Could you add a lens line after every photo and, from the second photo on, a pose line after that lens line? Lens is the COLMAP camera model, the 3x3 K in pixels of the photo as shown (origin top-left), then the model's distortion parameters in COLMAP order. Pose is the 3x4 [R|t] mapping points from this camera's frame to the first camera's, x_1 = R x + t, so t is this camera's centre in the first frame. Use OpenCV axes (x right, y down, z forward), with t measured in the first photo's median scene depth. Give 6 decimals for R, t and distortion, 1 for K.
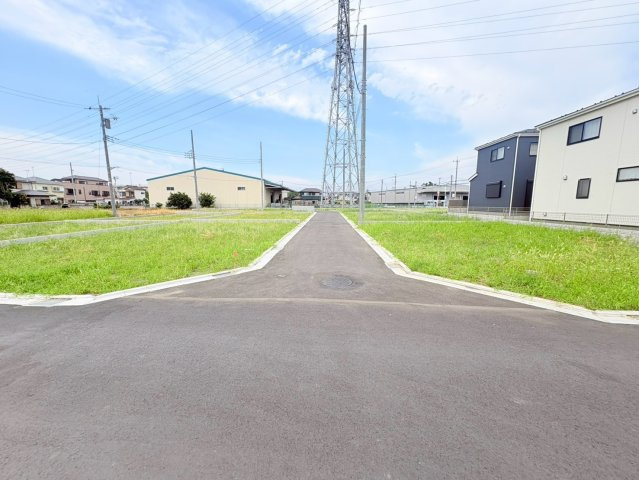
lens RADIAL K [[255.3, 0, 319.0], [0, 255.3, 239.9], [0, 0, 1]] dist [0.000071, 0.000225]
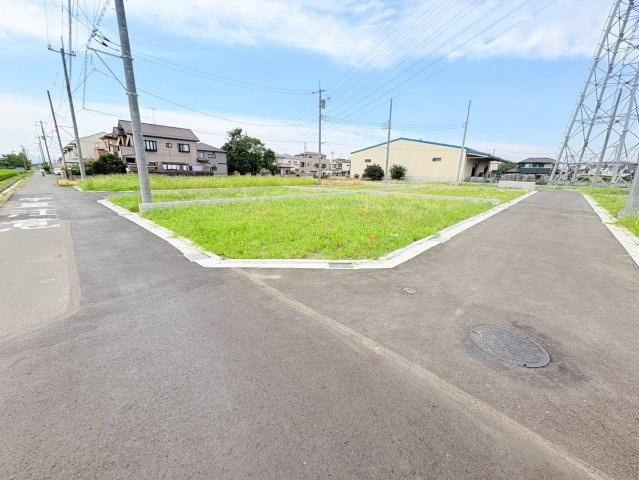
lens RADIAL K [[255.3, 0, 319.0], [0, 255.3, 239.9], [0, 0, 1]] dist [0.000071, 0.000225]
pose [[0.751130, 0.181100, -0.634828, 0.006542], [-0.114889, 0.982822, 0.144436, -0.004866], [0.650080, -0.035555, 0.759034, 0.037548]]
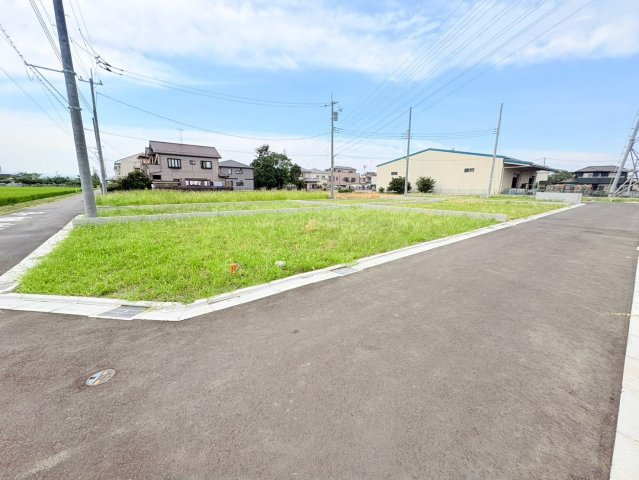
lens RADIAL K [[255.3, 0, 319.0], [0, 255.3, 239.9], [0, 0, 1]] dist [0.000071, 0.000225]
pose [[0.649008, 0.158150, -0.744162, 0.029394], [-0.116158, 0.987285, 0.108514, -0.012739], [0.751861, 0.016014, 0.659127, 0.099097]]
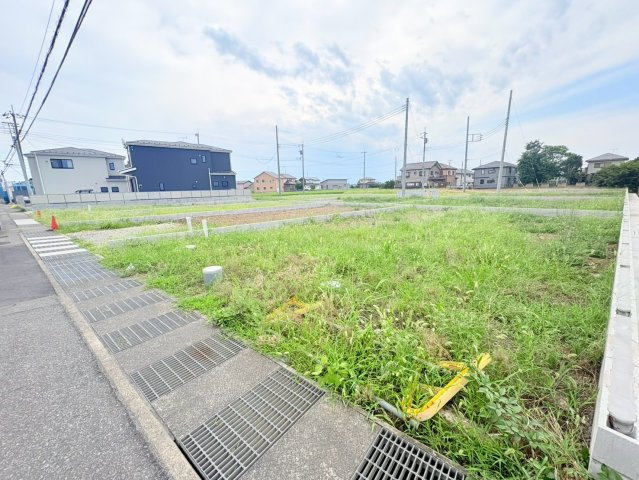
lens RADIAL K [[256.7, 0, 320.3], [0, 256.7, 247.8], [0, 0, 1]] dist [-0.001090, 0.000017]
pose [[-0.735482, 0.173850, -0.654861, 0.499394], [-0.066667, 0.943262, 0.325289, -0.139098], [0.674257, 0.282901, -0.682162, 0.955582]]
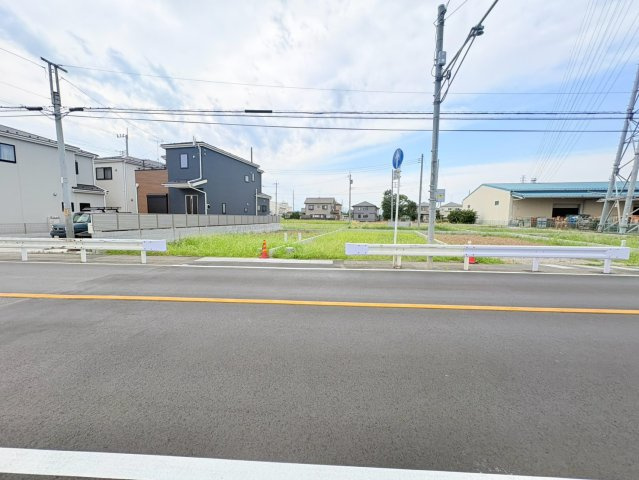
lens RADIAL K [[255.3, 0, 319.0], [0, 255.3, 239.9], [0, 0, 1]] dist [0.000071, 0.000225]
pose [[-0.204520, 0.085417, -0.975128, 0.688687], [-0.148199, 0.982000, 0.117102, -0.090362], [0.967579, 0.168463, -0.188180, 0.604831]]
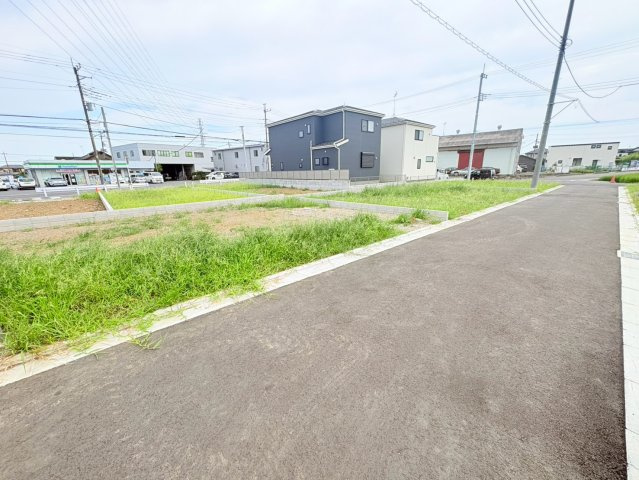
lens RADIAL K [[255.3, 0, 319.0], [0, 255.3, 239.9], [0, 0, 1]] dist [0.000071, 0.000225]
pose [[-0.694692, -0.171735, 0.698506, 0.004485], [0.125099, 0.927437, 0.352436, -0.103545], [-0.708345, 0.332217, -0.622799, 0.692672]]
